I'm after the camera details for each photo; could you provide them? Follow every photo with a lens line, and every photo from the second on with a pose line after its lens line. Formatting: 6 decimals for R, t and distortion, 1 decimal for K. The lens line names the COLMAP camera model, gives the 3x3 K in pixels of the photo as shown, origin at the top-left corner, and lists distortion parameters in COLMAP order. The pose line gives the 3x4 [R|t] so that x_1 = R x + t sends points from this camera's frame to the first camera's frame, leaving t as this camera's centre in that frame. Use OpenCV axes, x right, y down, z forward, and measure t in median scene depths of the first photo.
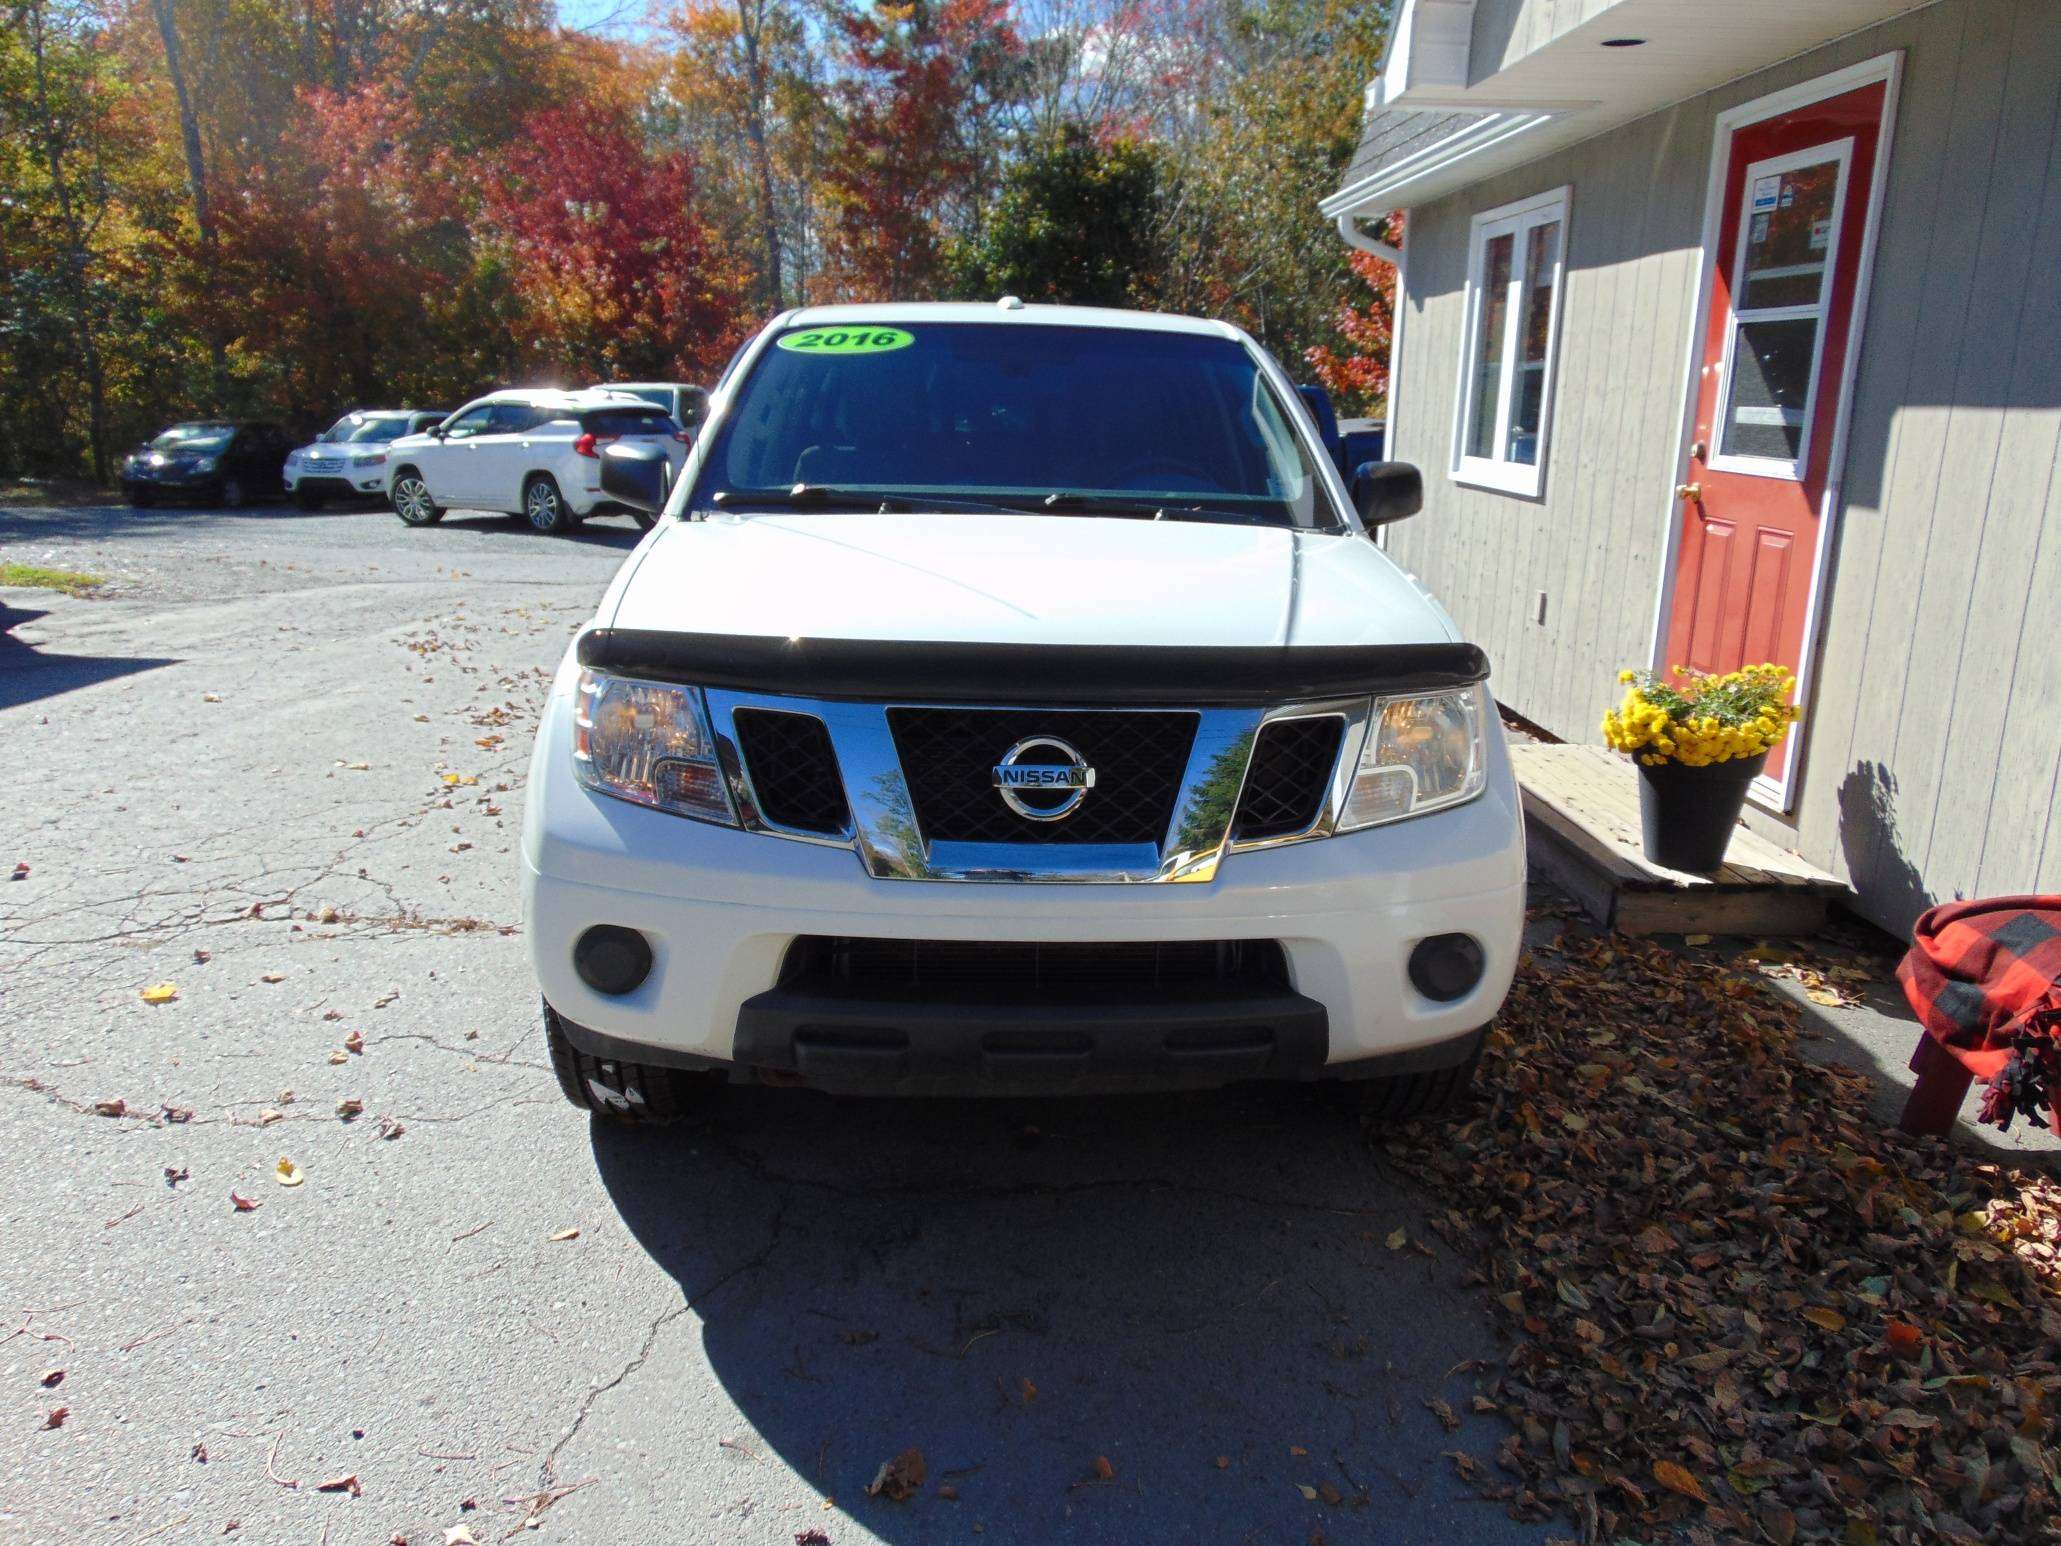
lens RADIAL K [[1559.6, 0, 1016.5], [0, 1559.6, 764.2], [0, 0, 1]] dist [-0.011379, 0.008905]
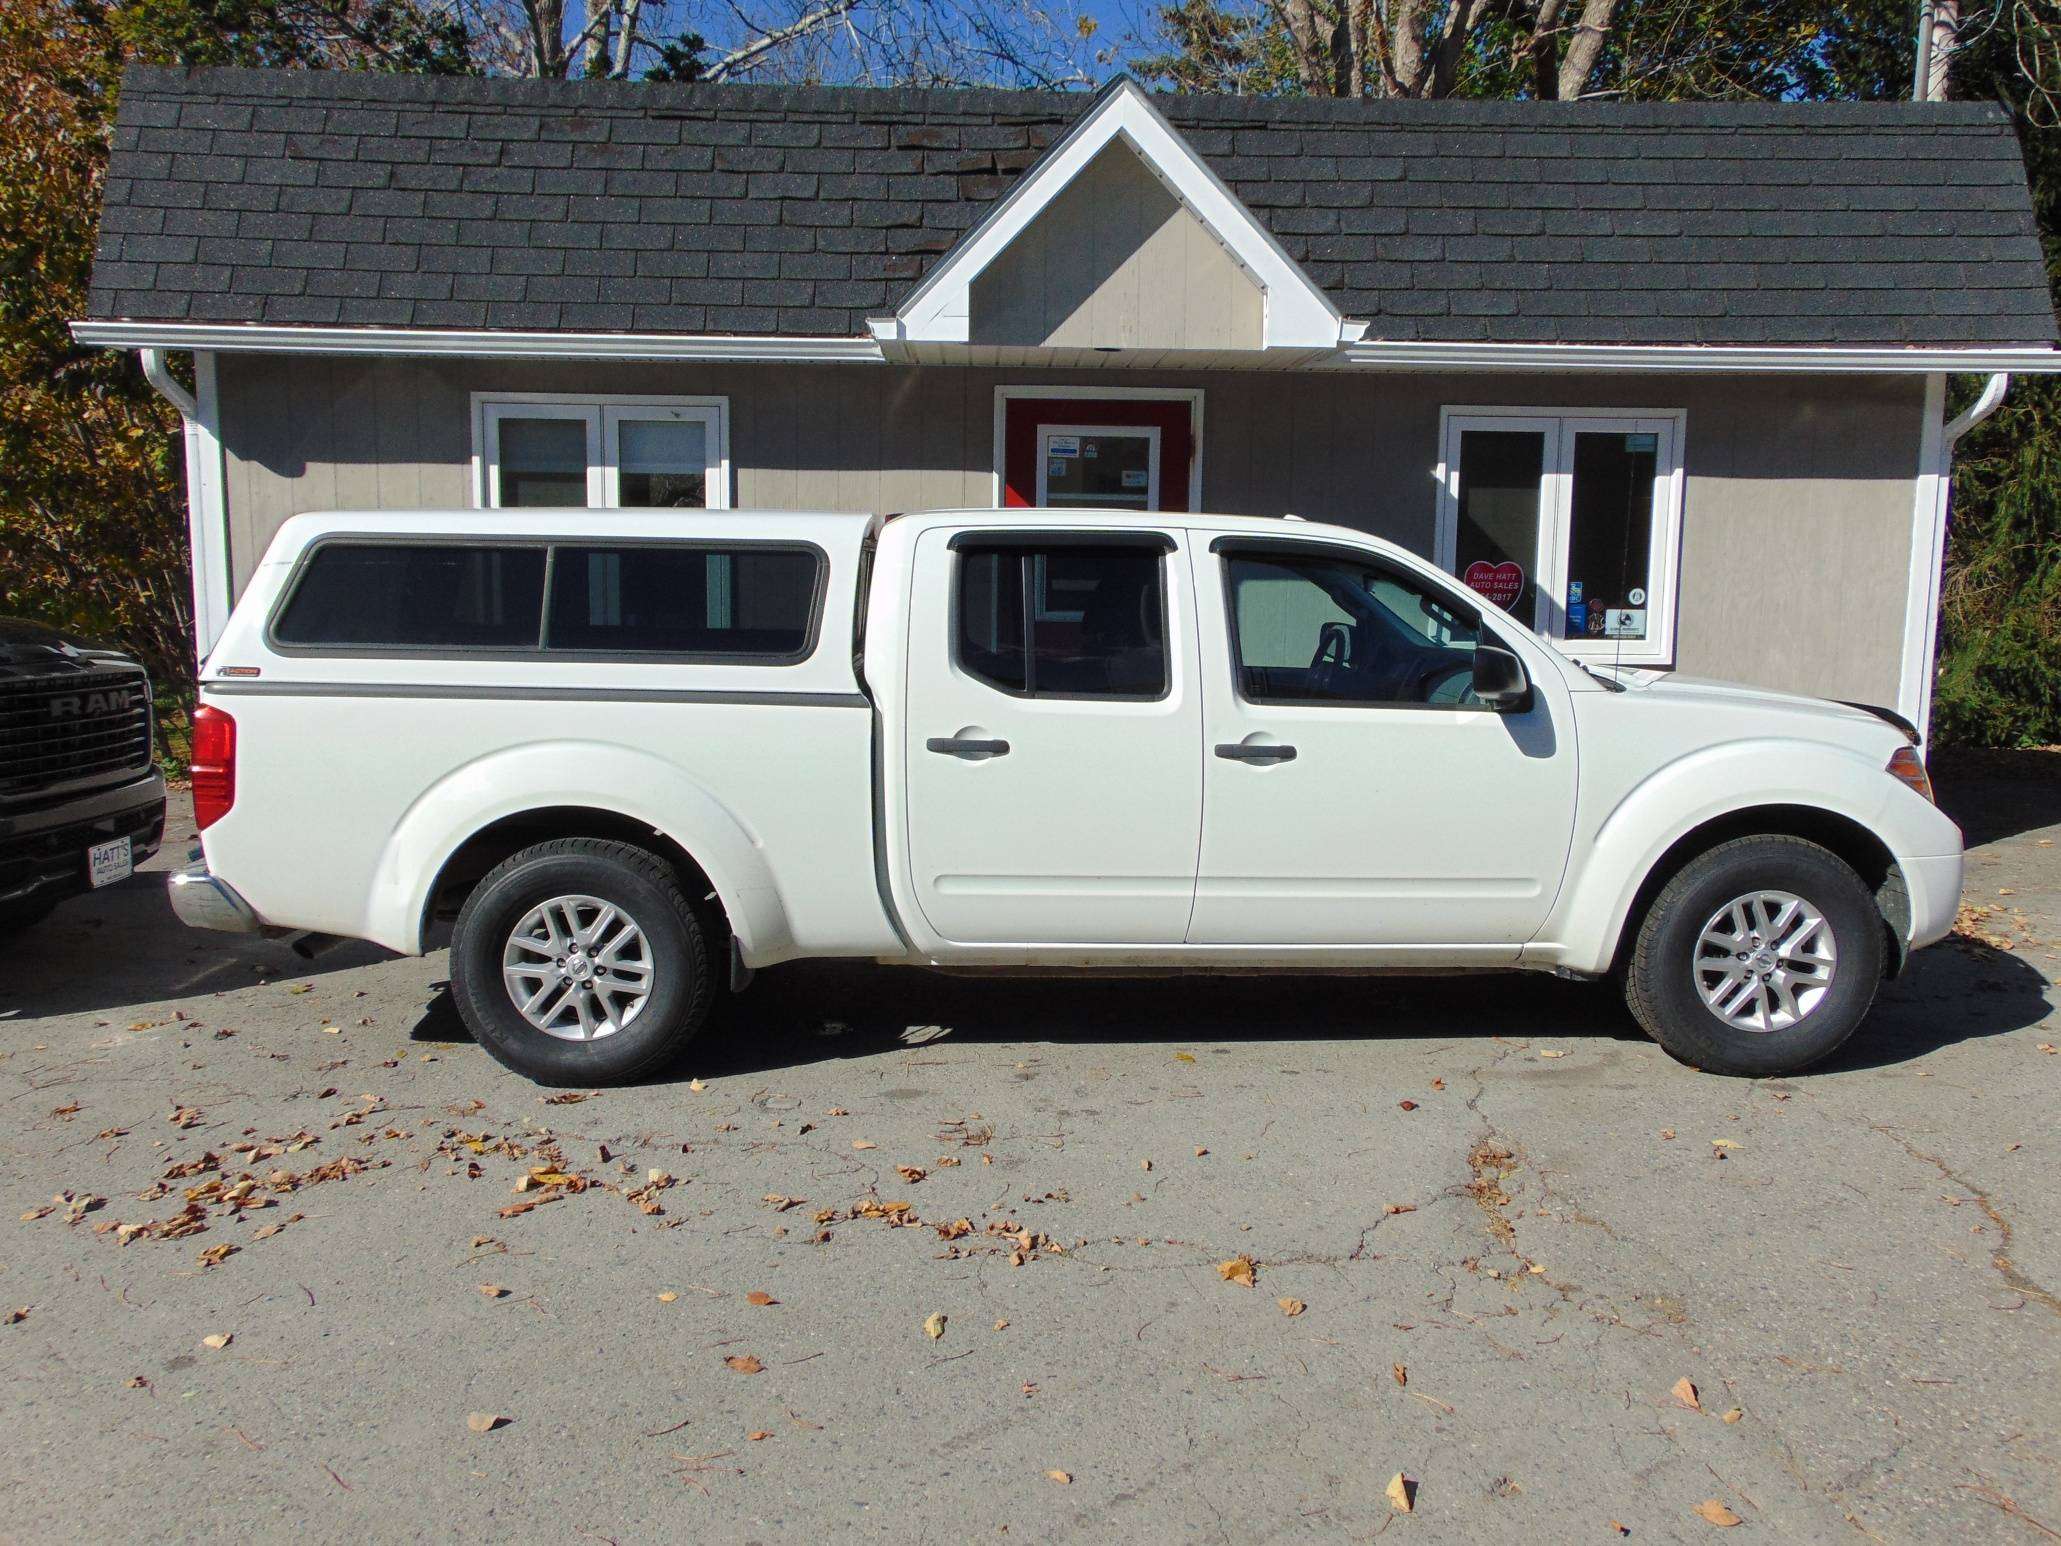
lens RADIAL K [[1554.4, 0, 1005.9], [0, 1554.4, 781.3], [0, 0, 1]] dist [-0.058336, 0.090734]
pose [[0.014463, -0.159026, 0.987169, -1.117579], [0.226786, 0.962064, 0.151659, -0.292743], [-0.973837, 0.221683, 0.049979, 1.056436]]
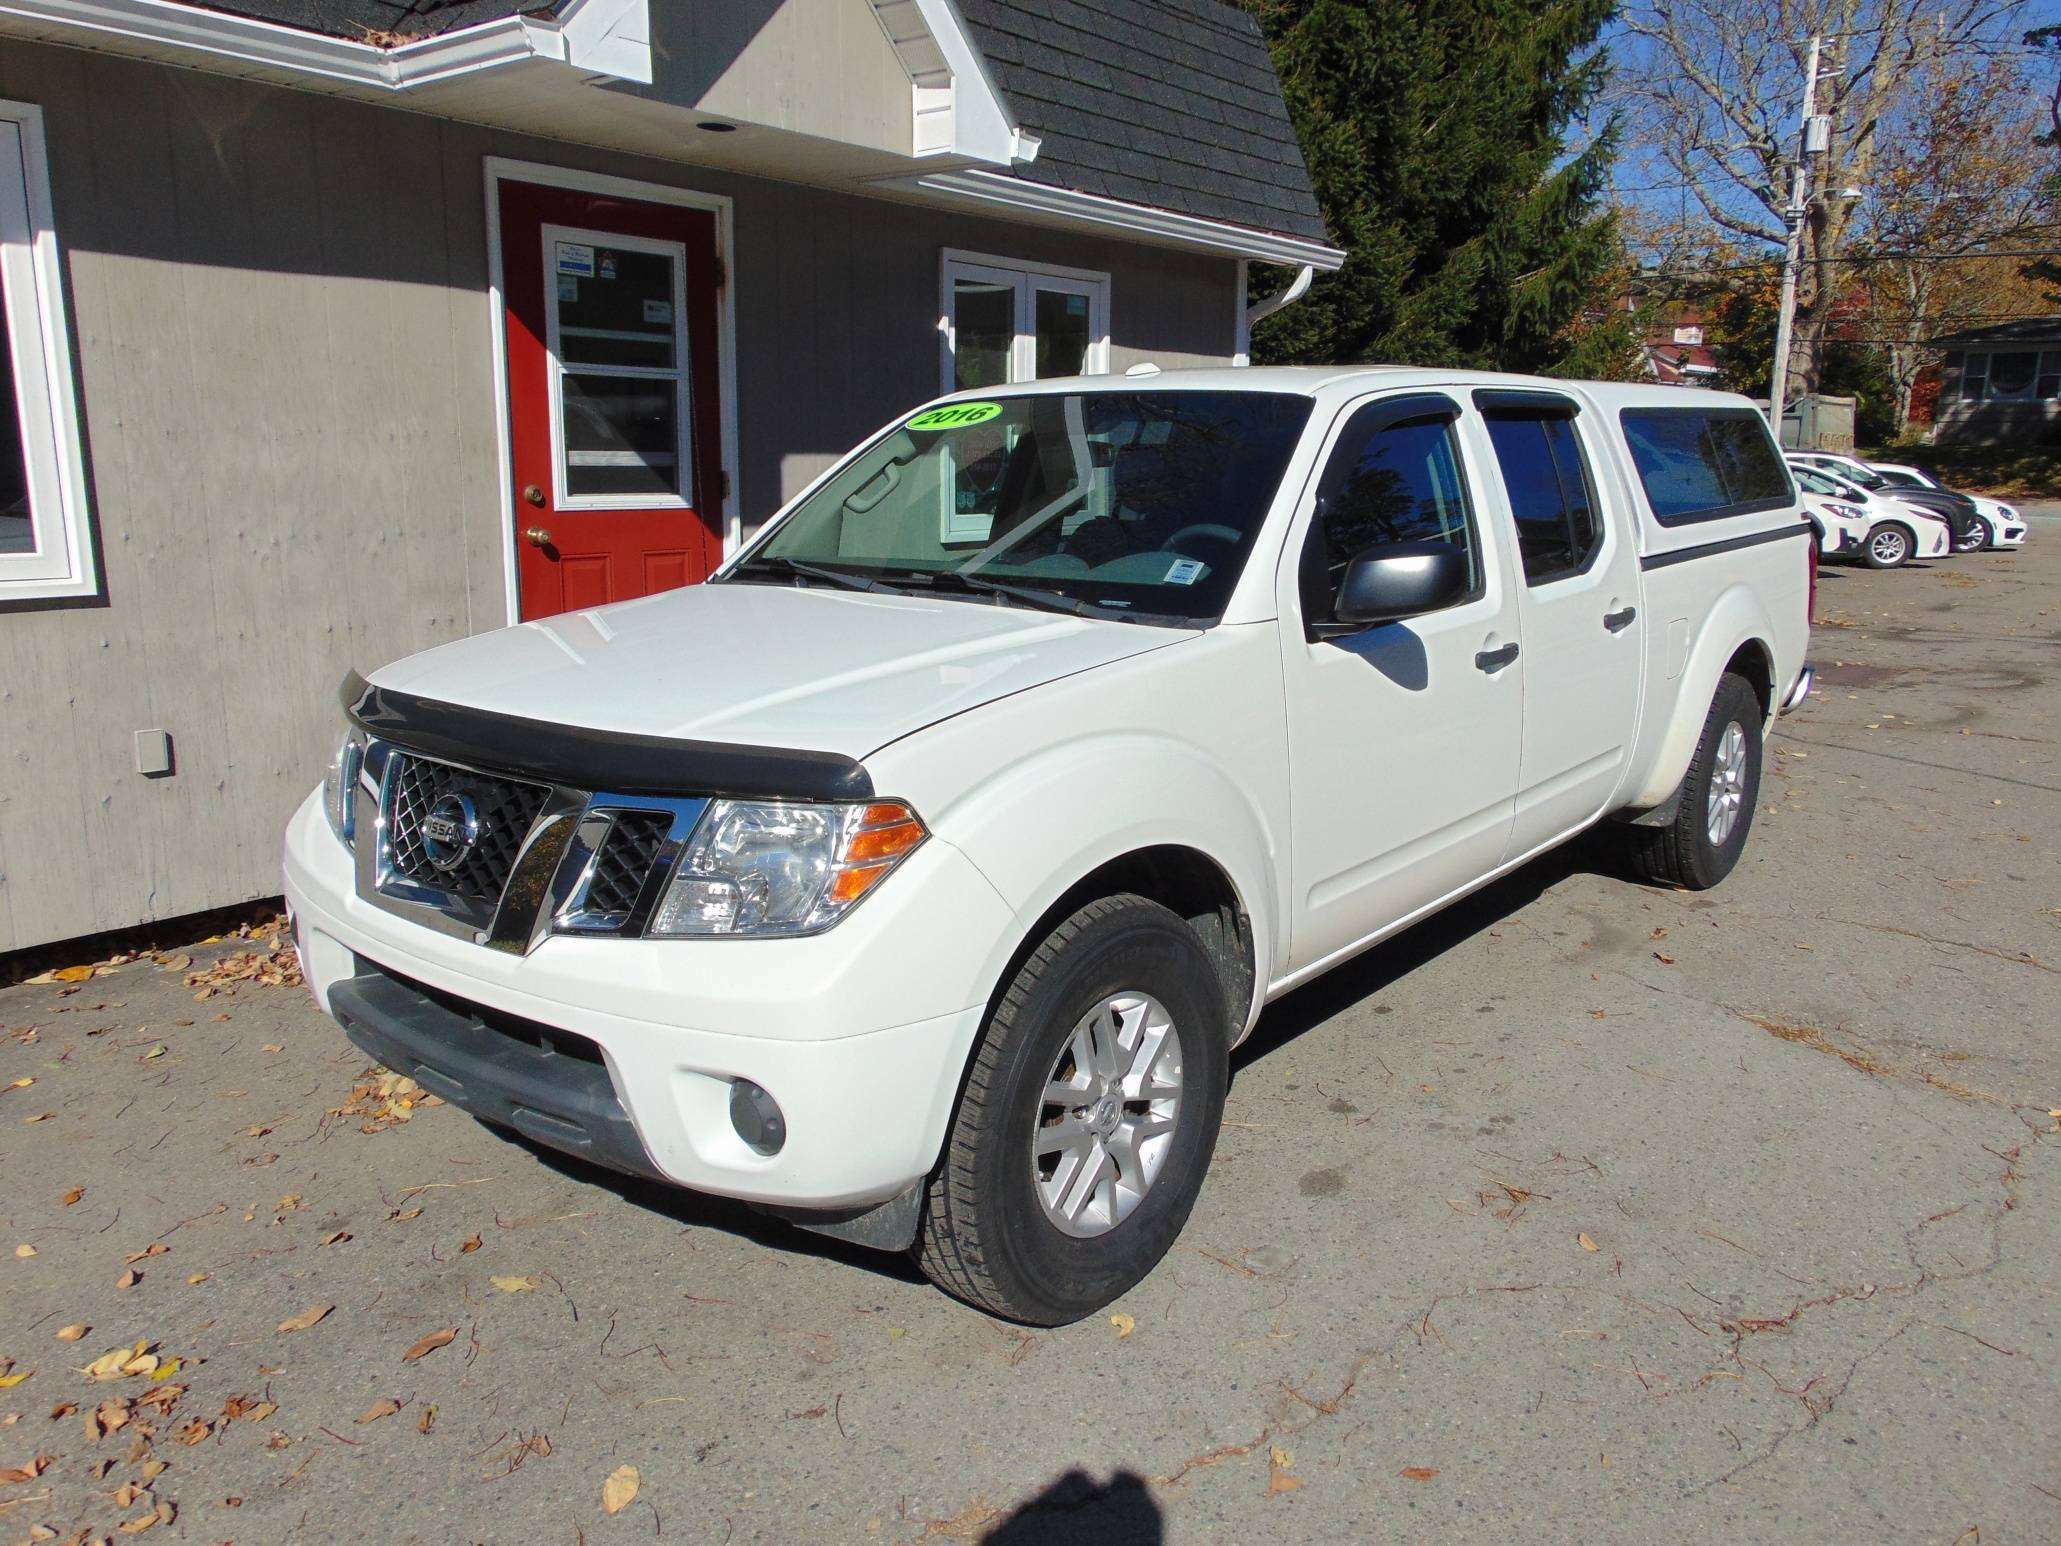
lens RADIAL K [[1566.9, 0, 1030.5], [0, 1566.9, 773.0], [0, 0, 1]] dist [-0.033990, 0.064465]
pose [[-0.755350, -0.161431, 0.635127, -0.523247], [0.128274, 0.914013, 0.384871, -0.418912], [-0.642645, 0.372182, -0.669693, 1.672811]]
